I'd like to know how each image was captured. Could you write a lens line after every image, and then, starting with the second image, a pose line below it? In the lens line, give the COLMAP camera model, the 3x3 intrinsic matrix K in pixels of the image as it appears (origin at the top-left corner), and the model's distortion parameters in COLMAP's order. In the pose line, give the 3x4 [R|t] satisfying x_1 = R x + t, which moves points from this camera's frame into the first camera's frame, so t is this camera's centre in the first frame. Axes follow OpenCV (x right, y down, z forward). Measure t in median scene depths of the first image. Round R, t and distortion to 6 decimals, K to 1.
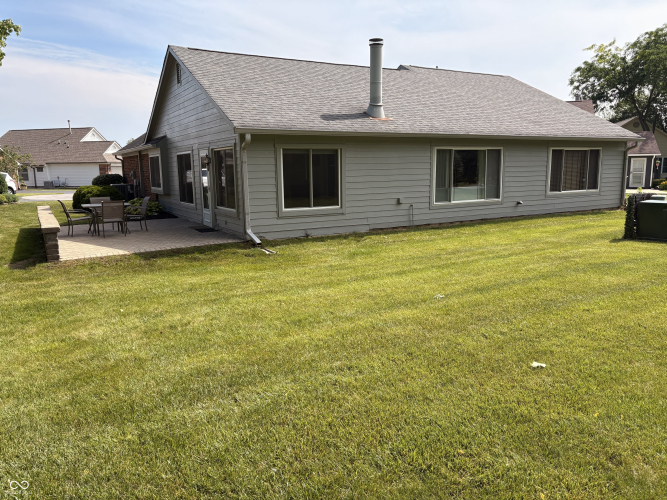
lens RADIAL K [[502.1, 0, 334.4], [0, 502.1, 250.2], [0, 0, 1]] dist [0.035836, -0.027084]
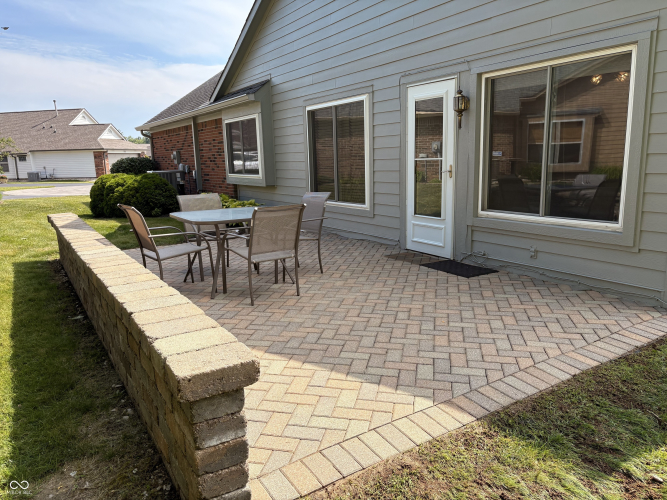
lens RADIAL K [[502.1, 0, 331.9], [0, 502.1, 250.5], [0, 0, 1]] dist [0.035836, -0.027084]
pose [[0.999504, -0.018593, 0.025431, -0.329913], [0.018032, 0.999593, 0.022105, -0.058399], [-0.025831, -0.021636, 0.999432, 0.512037]]
